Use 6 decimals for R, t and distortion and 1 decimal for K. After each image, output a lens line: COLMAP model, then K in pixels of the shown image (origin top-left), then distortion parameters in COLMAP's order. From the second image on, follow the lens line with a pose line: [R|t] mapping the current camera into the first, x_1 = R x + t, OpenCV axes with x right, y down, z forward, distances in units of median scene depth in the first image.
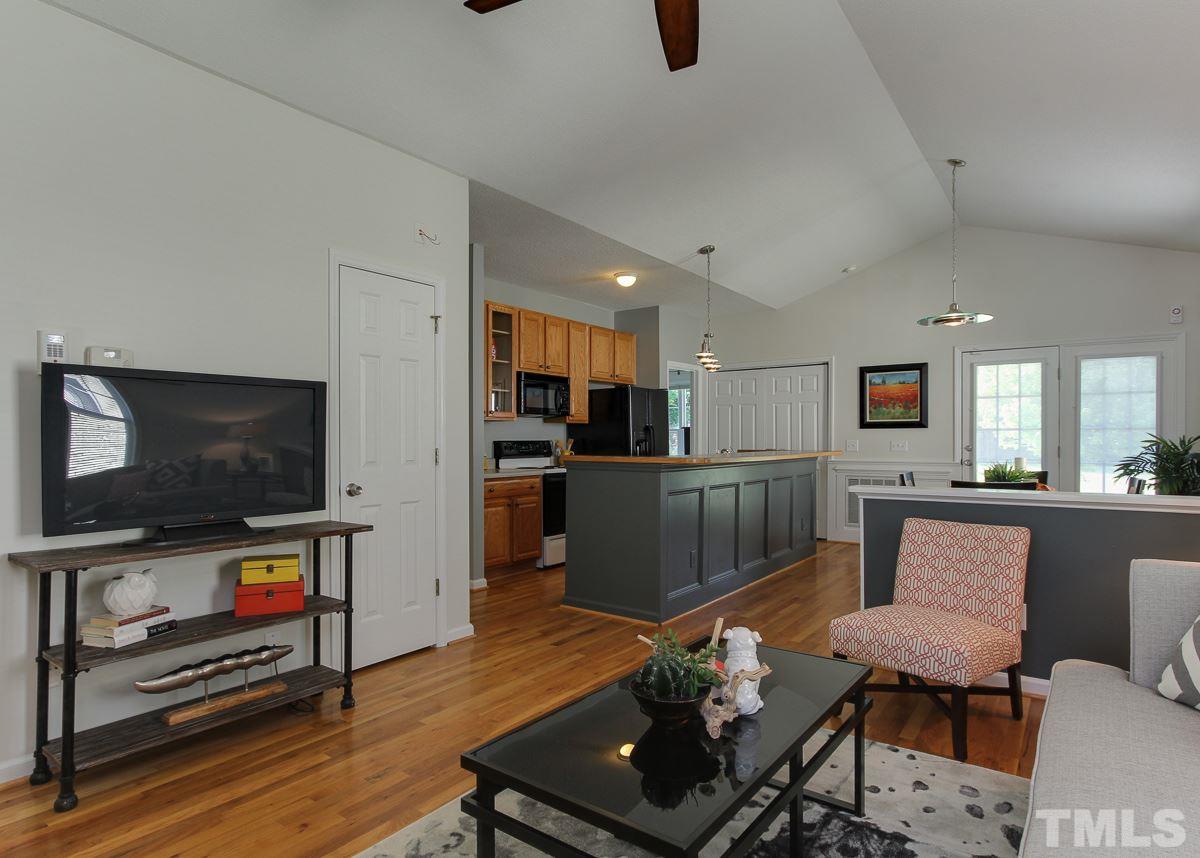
lens RADIAL K [[661.5, 0, 587.9], [0, 661.5, 431.8], [0, 0, 1]] dist [-0.016037, -0.003008]
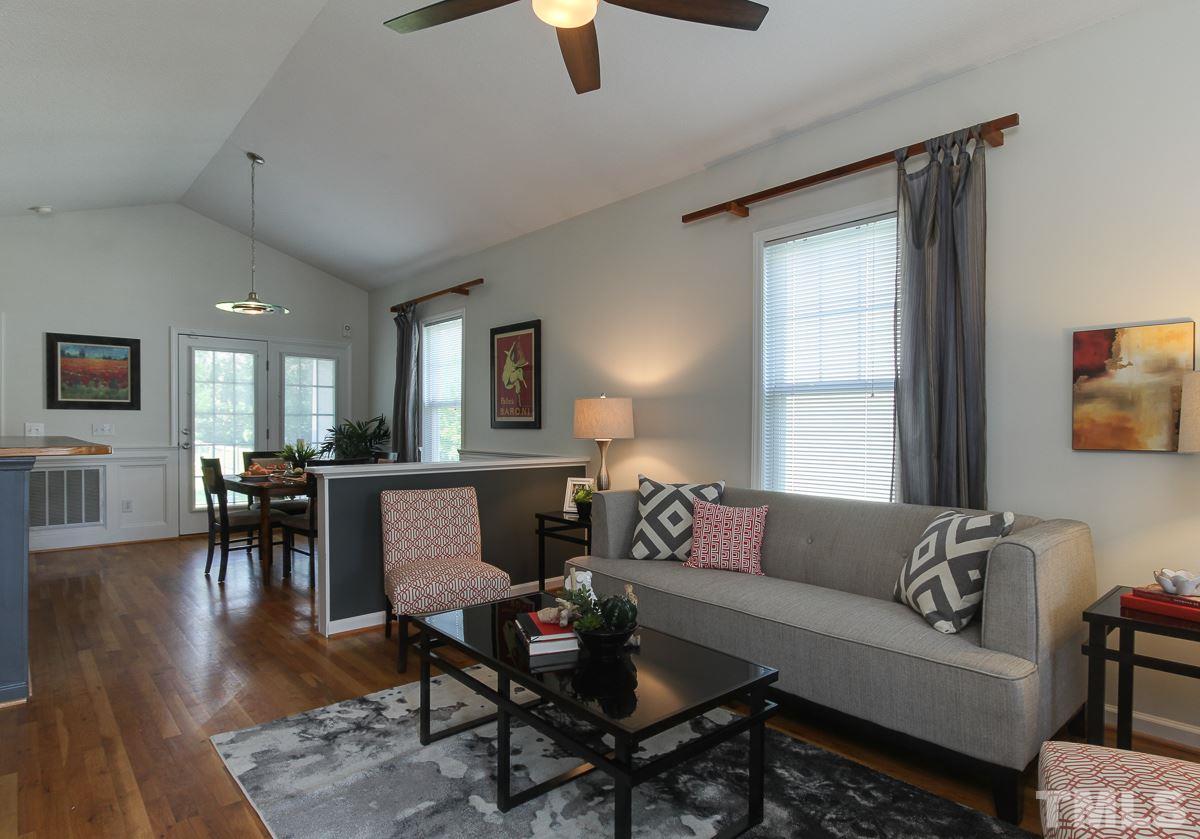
lens RADIAL K [[663.1, 0, 589.2], [0, 663.1, 424.6], [0, 0, 1]] dist [-0.012048, 0.002418]
pose [[0.193752, 0.002848, 0.981046, -0.276711], [-0.015820, 0.999875, 0.000222, 0.004400], [-0.980923, -0.015563, 0.193773, 0.204430]]
